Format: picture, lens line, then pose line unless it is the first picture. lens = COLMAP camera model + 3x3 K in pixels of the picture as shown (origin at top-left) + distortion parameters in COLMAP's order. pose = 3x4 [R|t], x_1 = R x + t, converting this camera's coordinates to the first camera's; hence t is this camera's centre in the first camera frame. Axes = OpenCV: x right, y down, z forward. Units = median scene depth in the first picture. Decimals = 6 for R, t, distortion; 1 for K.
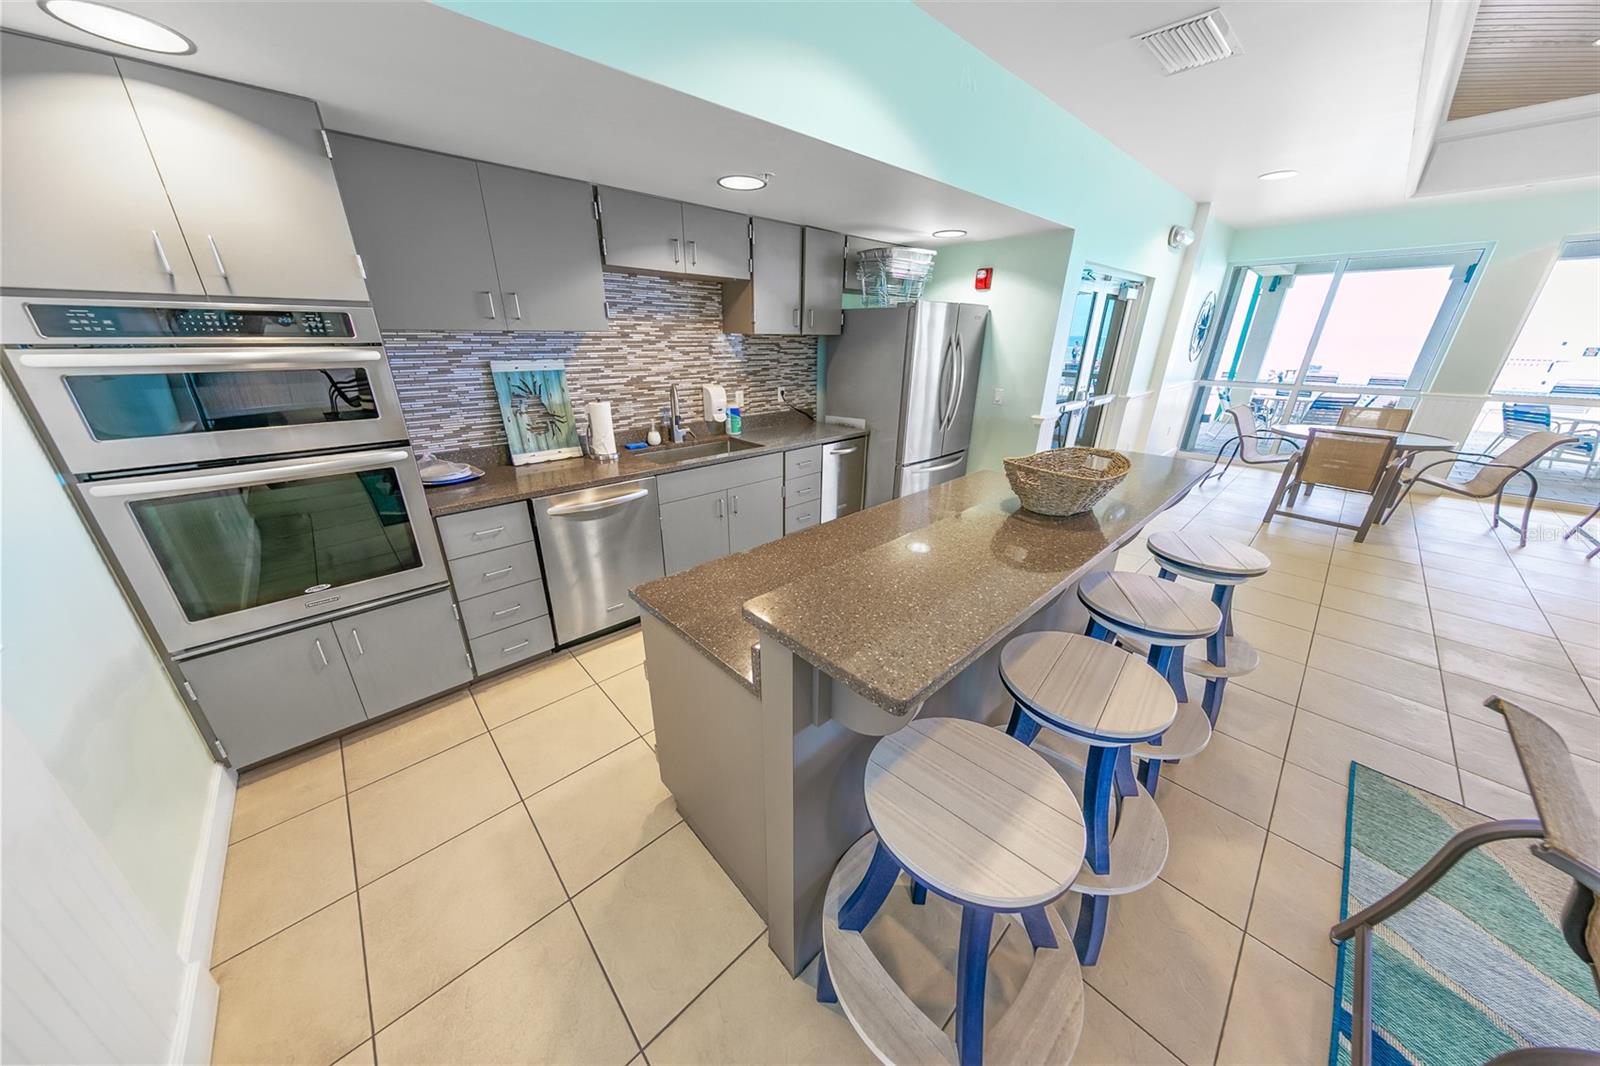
lens RADIAL K [[499.1, 0, 795.6], [0, 499.1, 531.6], [0, 0, 1]] dist [0.012247, -0.003194]
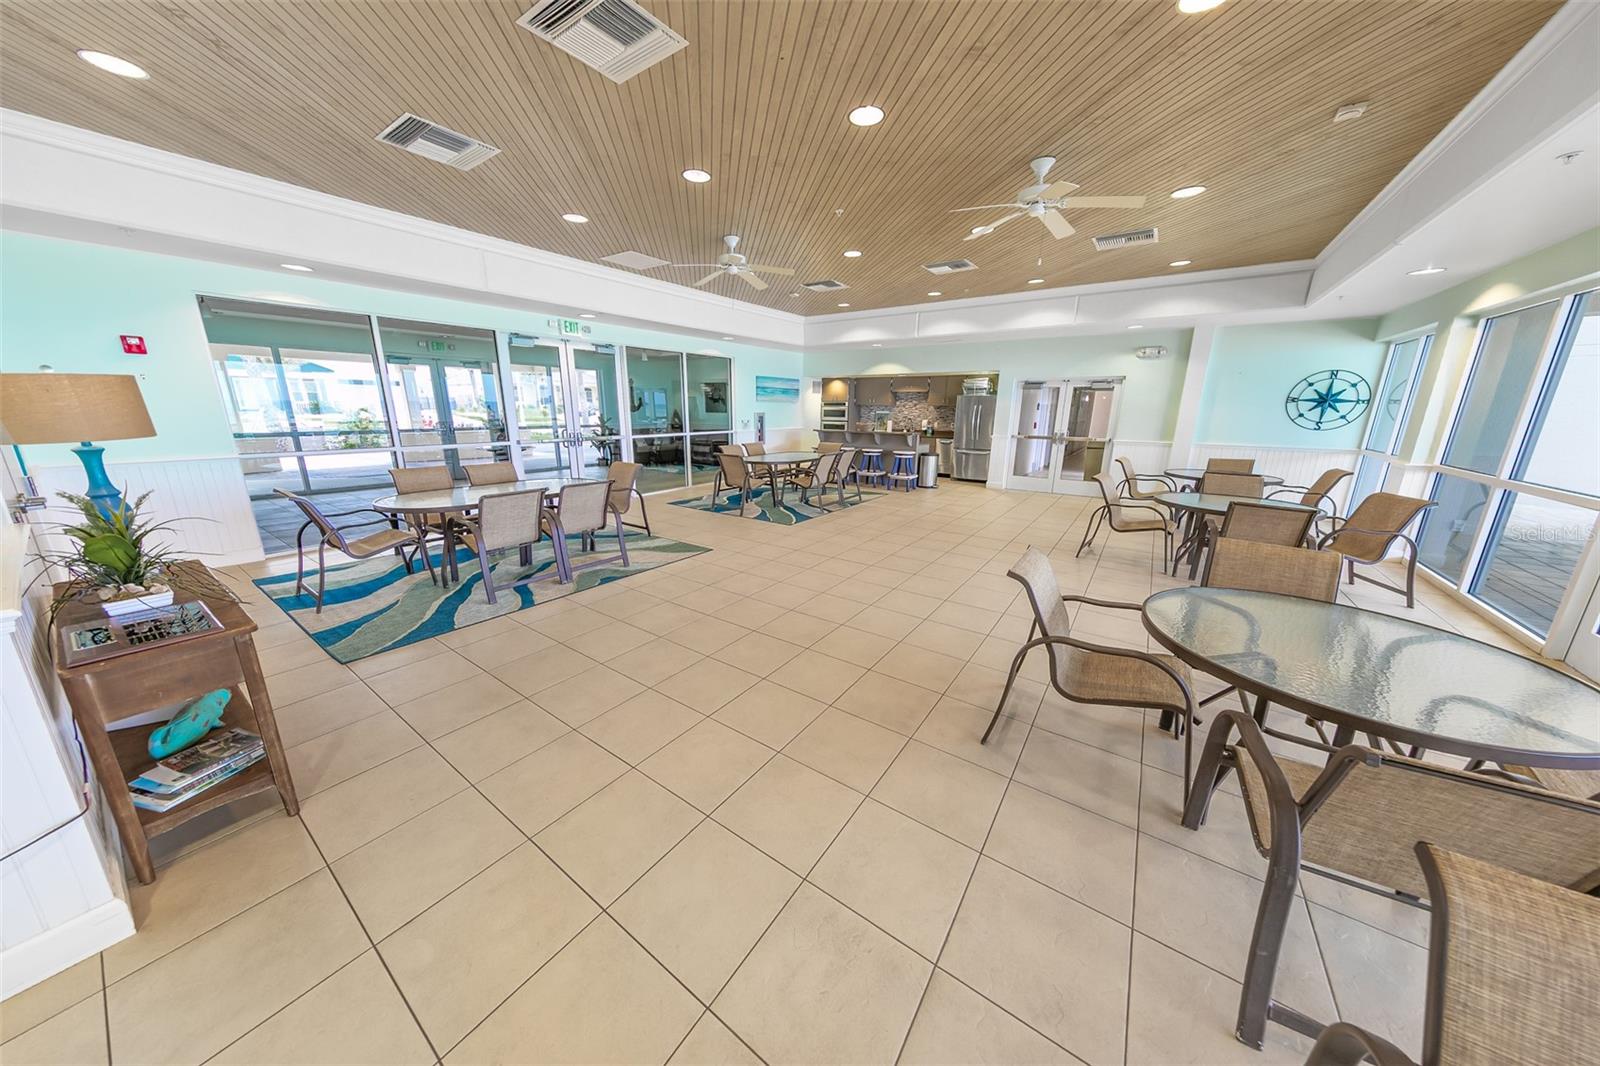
lens RADIAL K [[499.1, 0, 795.6], [0, 499.1, 531.6], [0, 0, 1]] dist [0.012247, -0.003194]
pose [[0.203747, 0.233812, -0.950694, 3.527960], [-0.366555, 0.918650, 0.147374, 0.269825], [0.907813, 0.318455, 0.272877, -0.585447]]
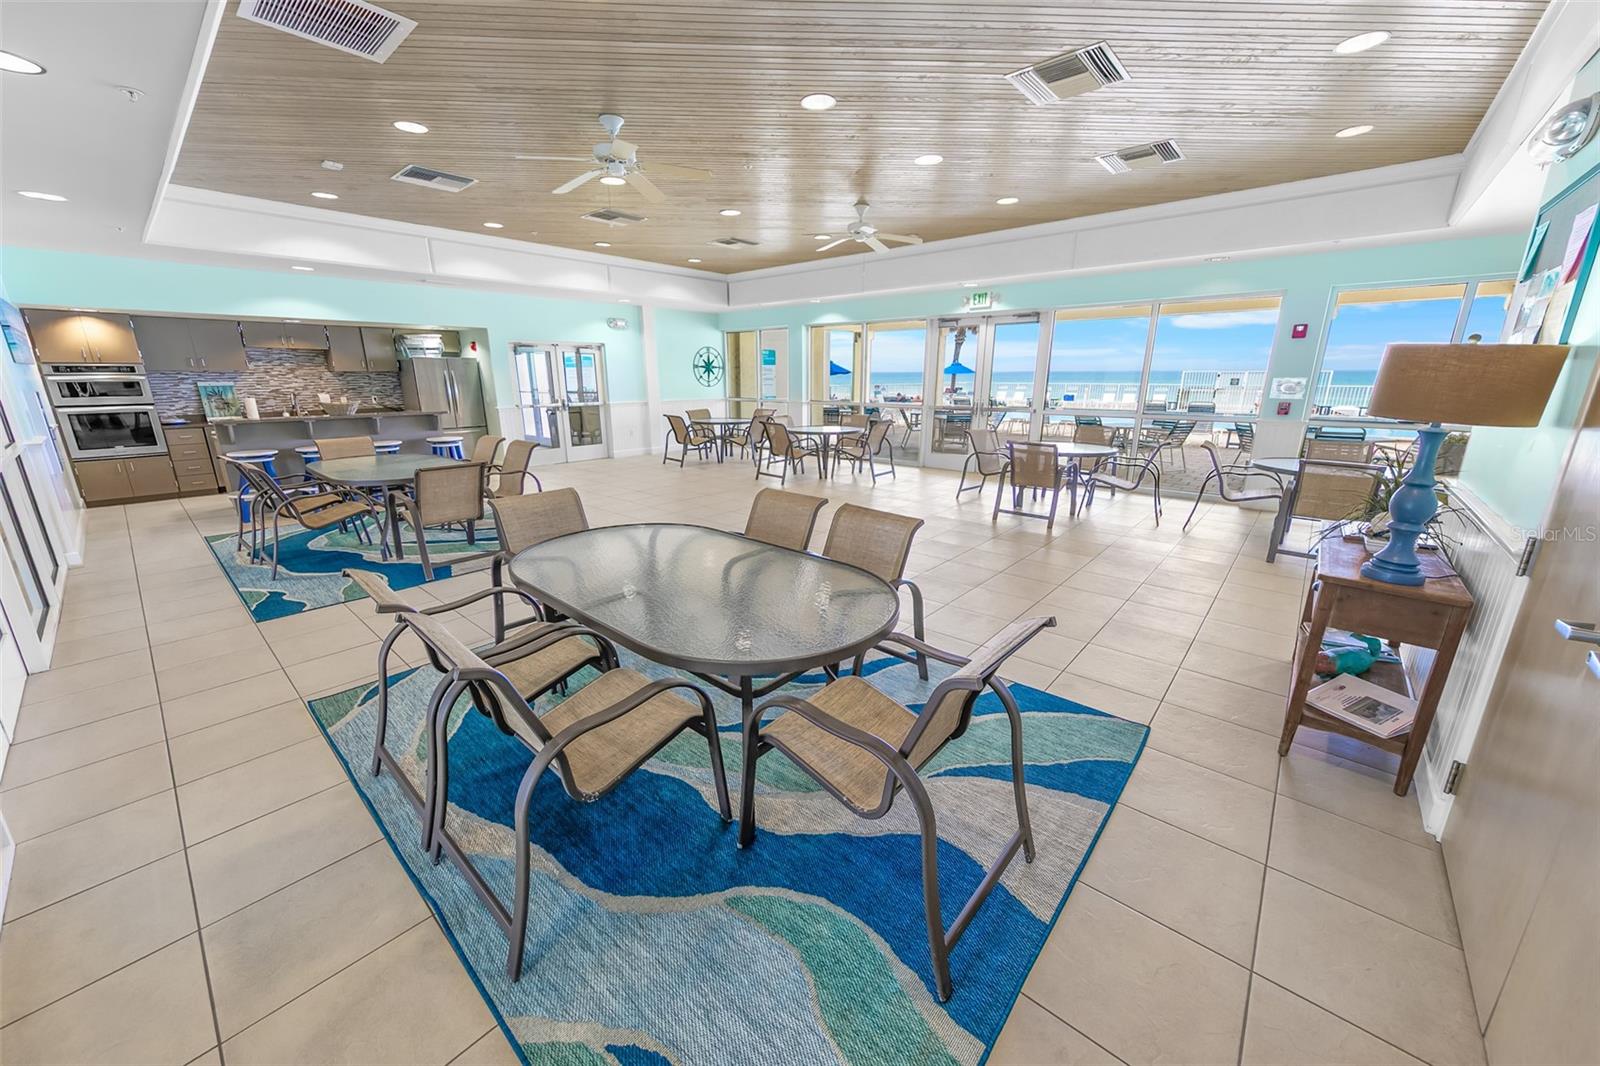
lens RADIAL K [[582.9, 0, 798.8], [0, 582.9, 527.9], [0, 0, 1]] dist [0.000887, 0.000249]
pose [[0.993638, -0.037010, 0.106370, 1.833033], [0.049028, 0.992420, -0.112685, 0.776646], [-0.101393, 0.117183, 0.987921, -1.904490]]
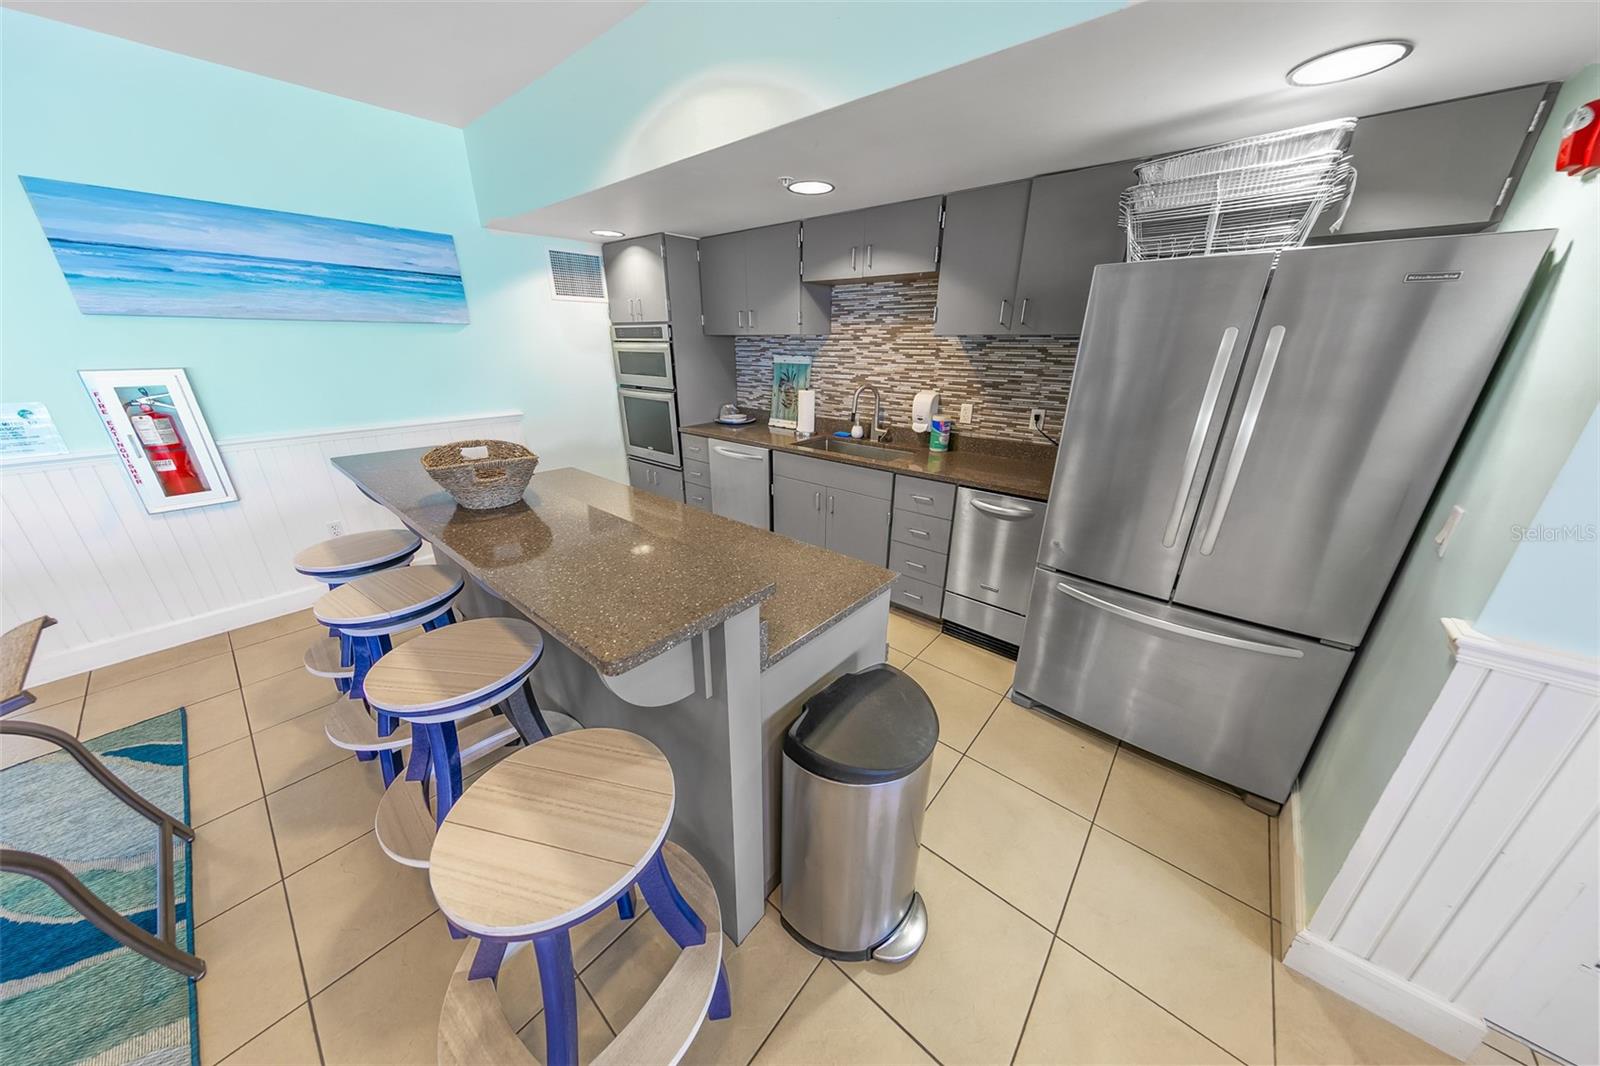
lens RADIAL K [[499.1, 0, 795.6], [0, 499.1, 531.6], [0, 0, 1]] dist [0.012247, -0.003194]
pose [[0.115515, 0.351713, -0.928953, 0.833893], [-0.367224, 0.884077, 0.289058, -0.274093], [0.922932, 0.307743, 0.231282, 0.727861]]
